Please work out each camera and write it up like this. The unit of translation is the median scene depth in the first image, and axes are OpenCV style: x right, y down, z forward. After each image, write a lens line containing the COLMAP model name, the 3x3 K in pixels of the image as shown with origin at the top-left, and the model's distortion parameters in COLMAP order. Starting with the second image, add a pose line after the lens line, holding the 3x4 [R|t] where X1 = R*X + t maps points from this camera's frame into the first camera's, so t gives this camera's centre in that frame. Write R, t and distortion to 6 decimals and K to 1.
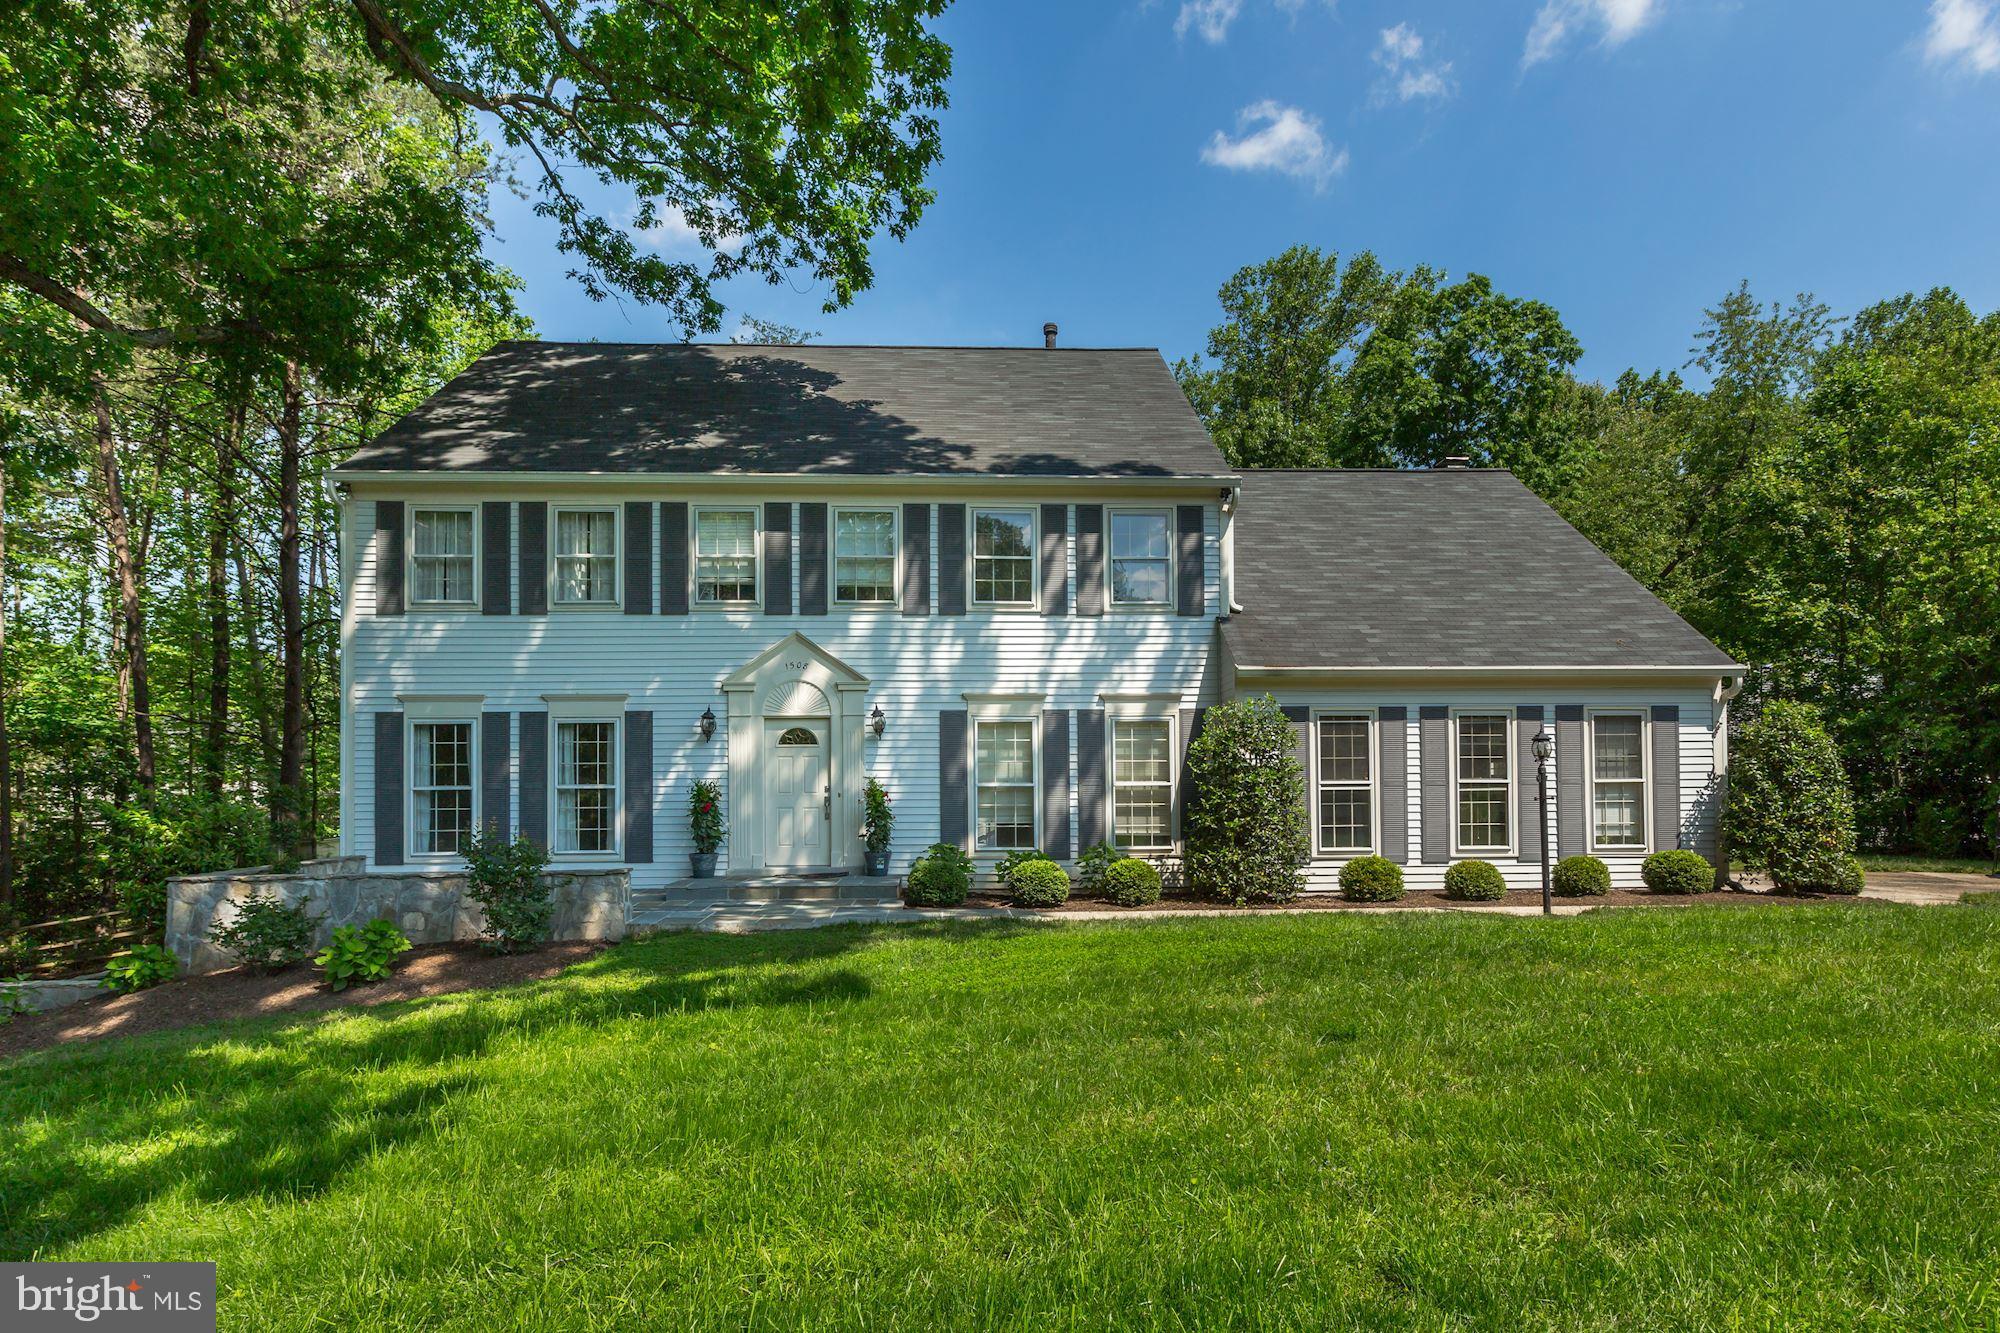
lens RADIAL K [[1010.6, 0, 1000.6], [0, 1010.6, 763.8], [0, 0, 1]] dist [-0.000642, -0.000135]
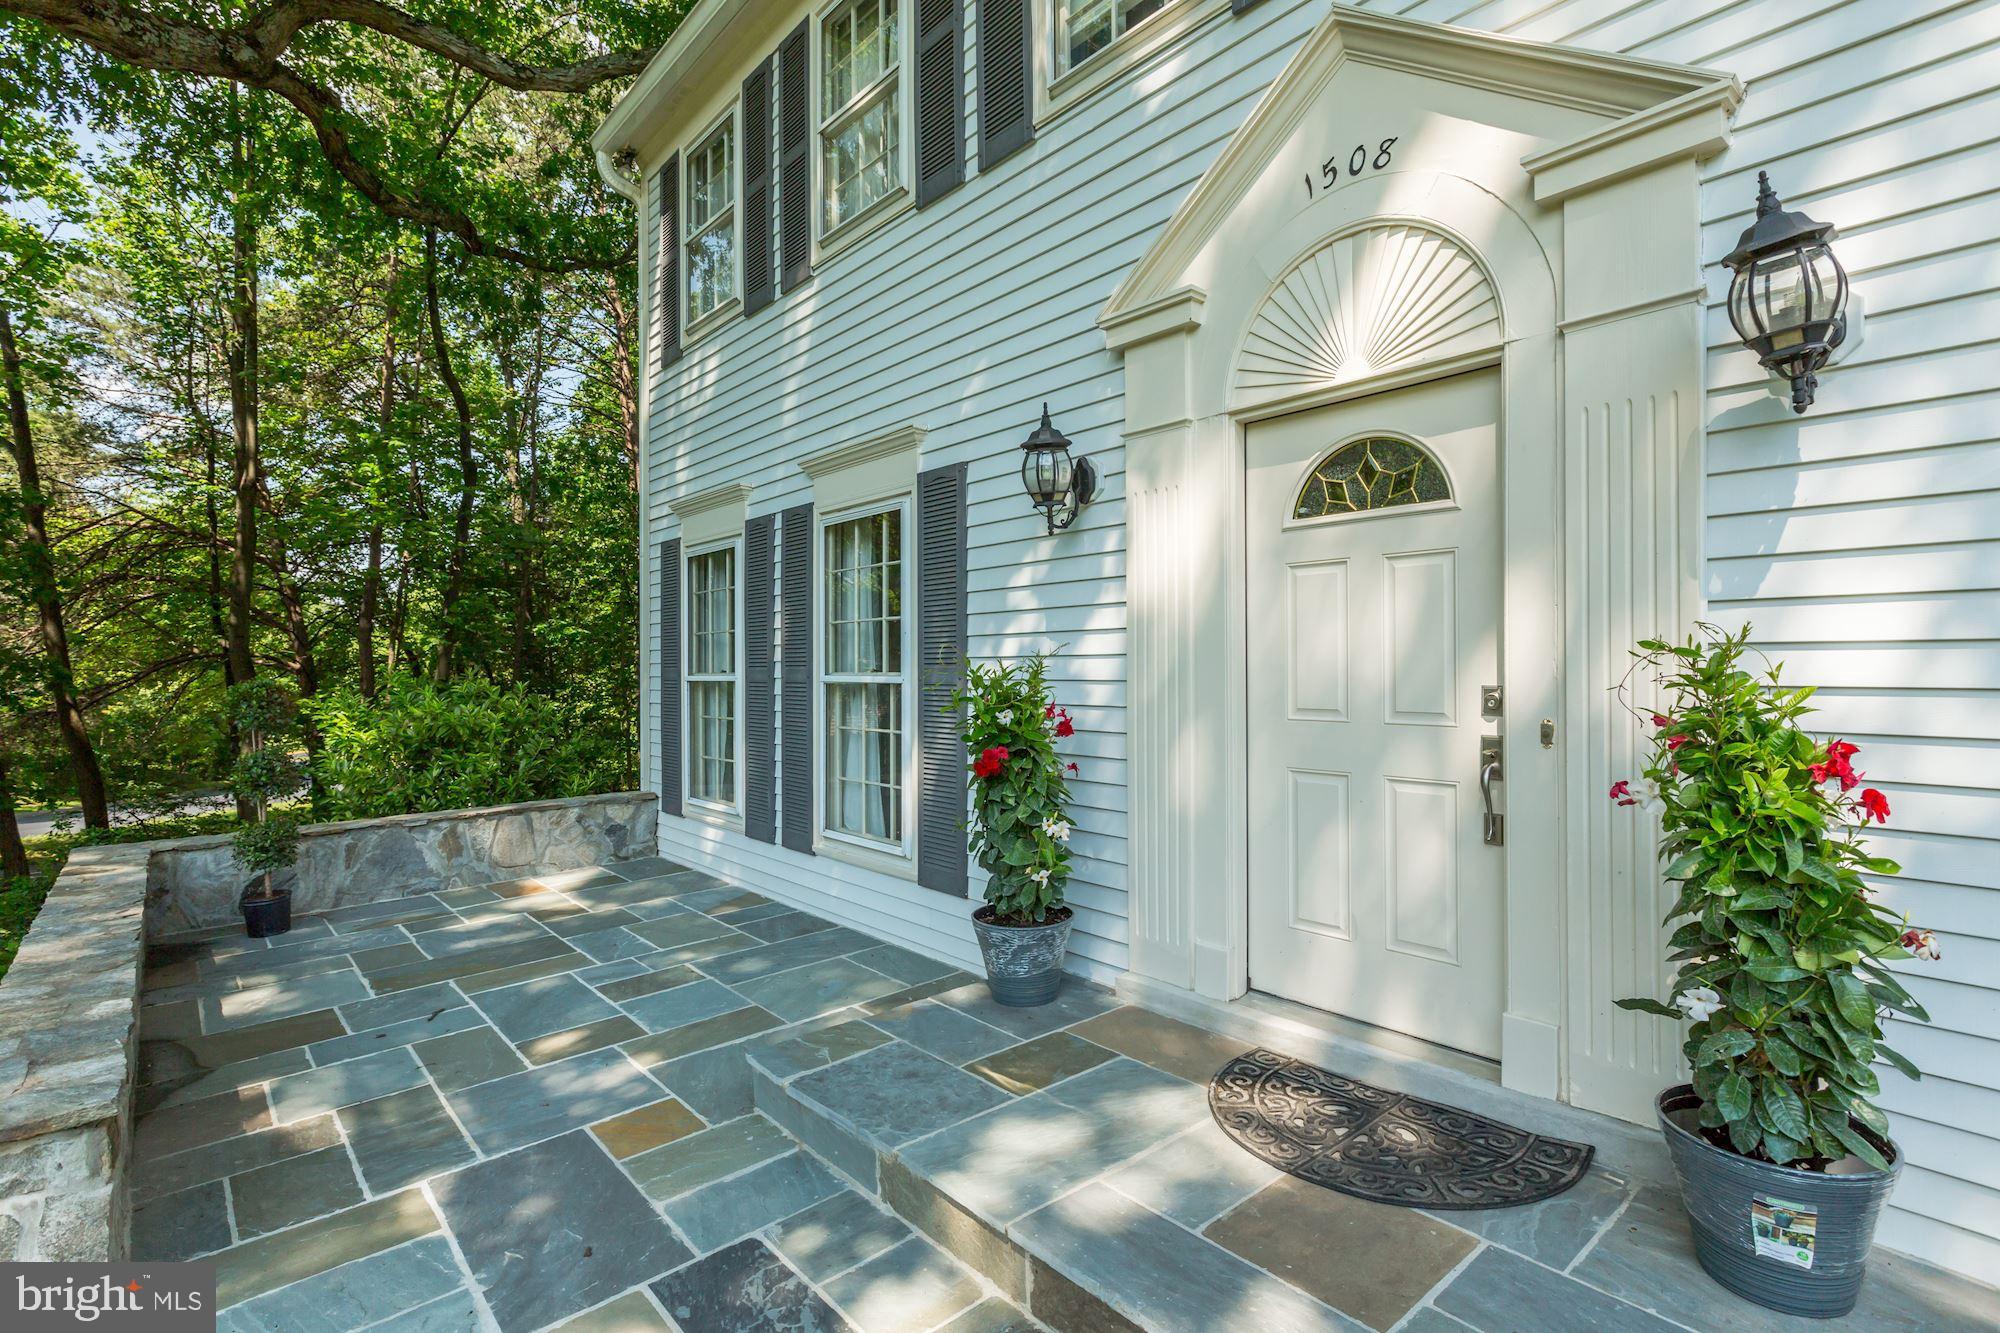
lens RADIAL K [[963.1, 0, 1000.8], [0, 963.1, 658.8], [0, 0, 1]] dist [-0.002517, -0.000328]
pose [[0.618016, -0.001428, -0.786165, -0.076770], [0.008545, 0.999951, 0.004901, 0.014138], [0.786119, -0.009747, 0.617998, 0.796629]]
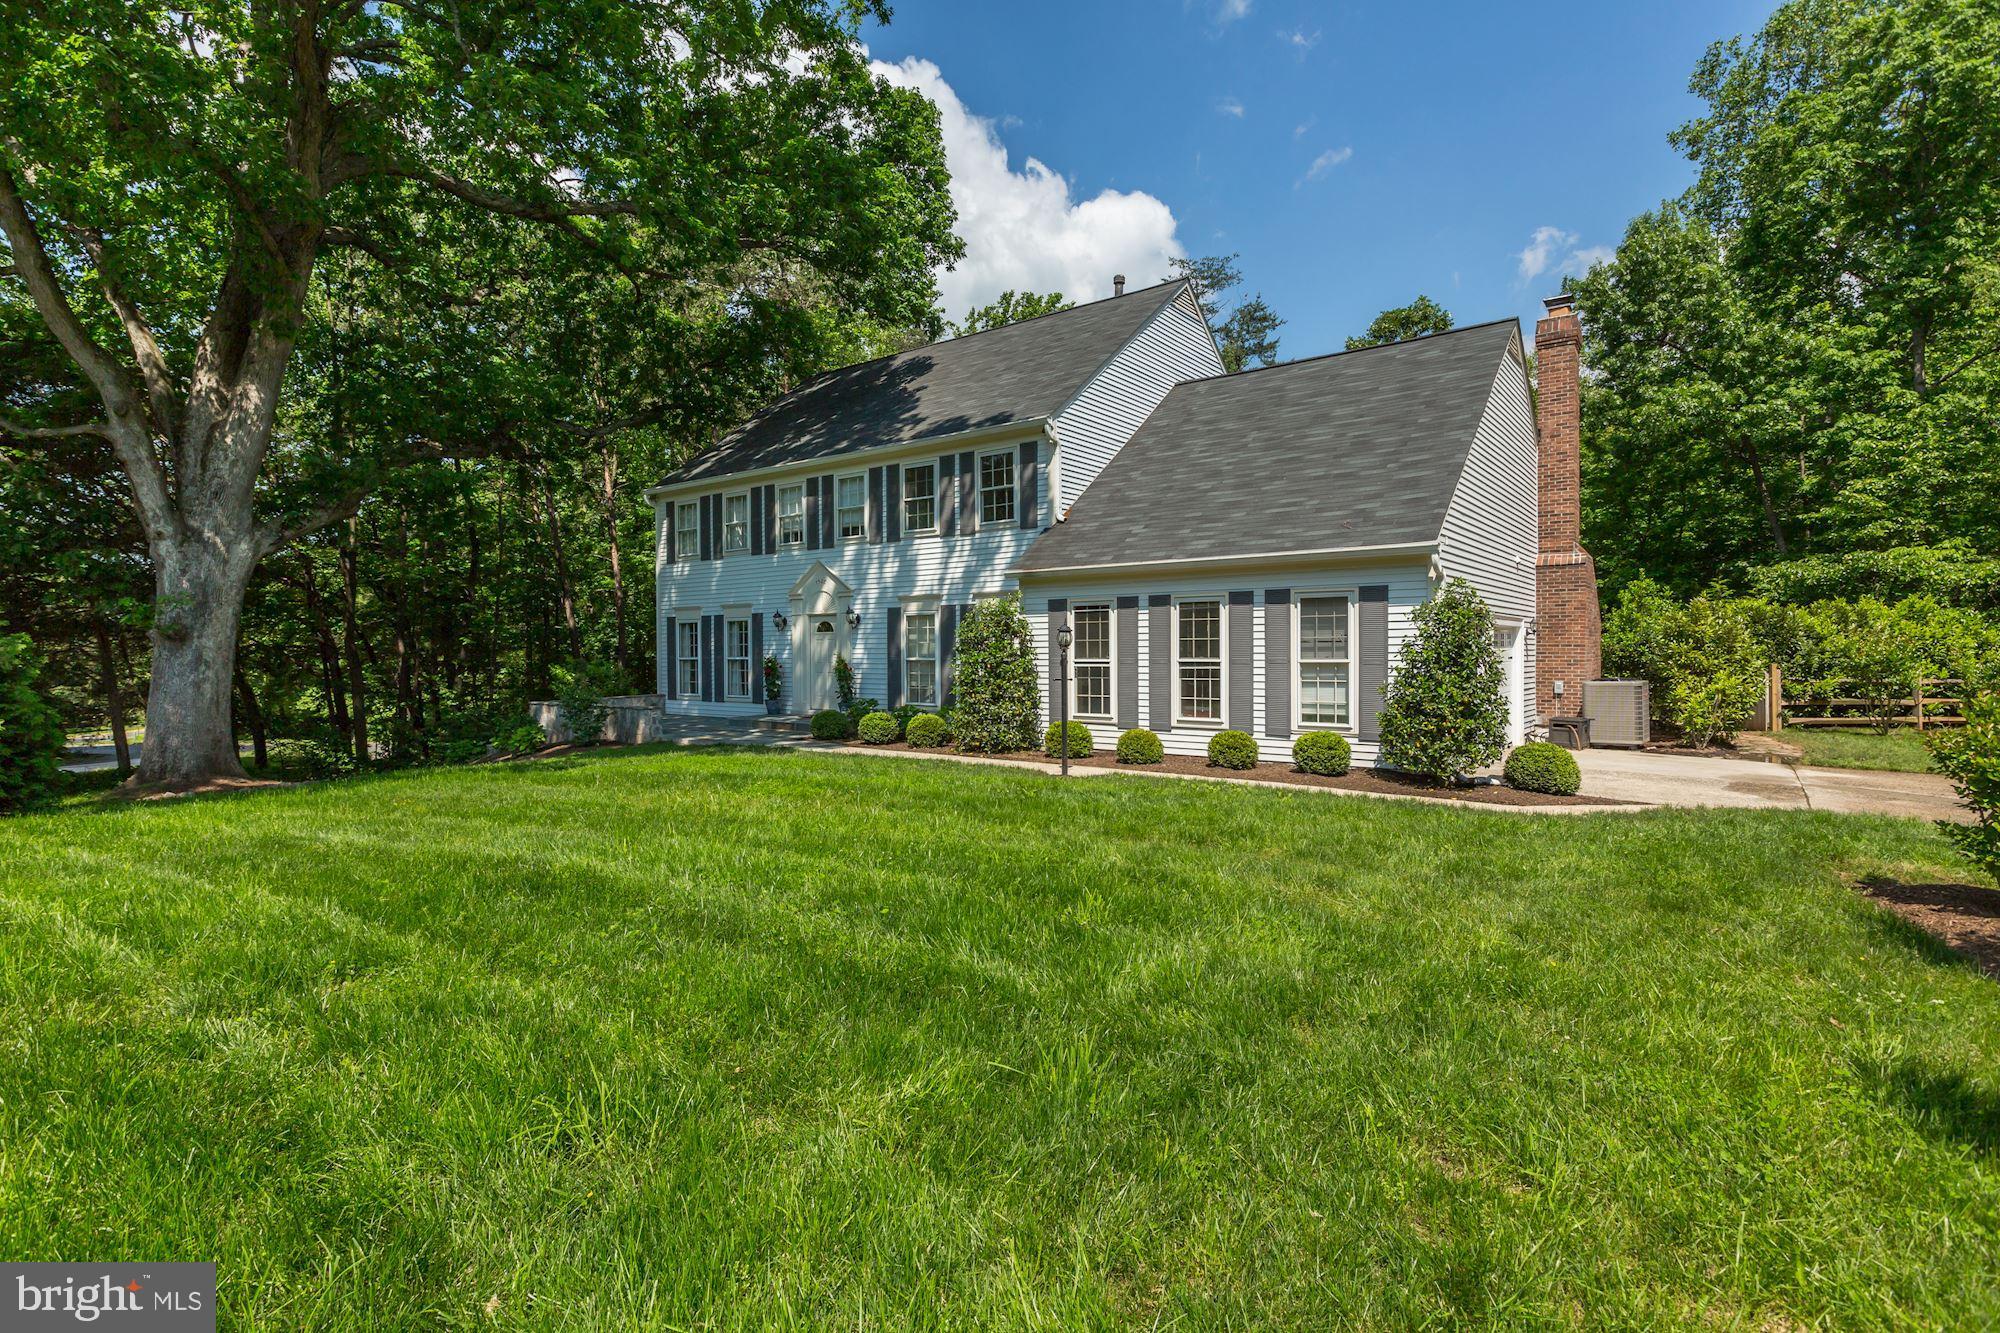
lens RADIAL K [[963.1, 0, 1000.8], [0, 963.1, 658.8], [0, 0, 1]] dist [-0.002517, -0.000328]
pose [[0.765550, 0.009676, -0.643304, 0.962571], [0.004009, 0.999796, 0.019809, -0.006019], [0.643364, -0.017744, 0.765354, 0.040228]]
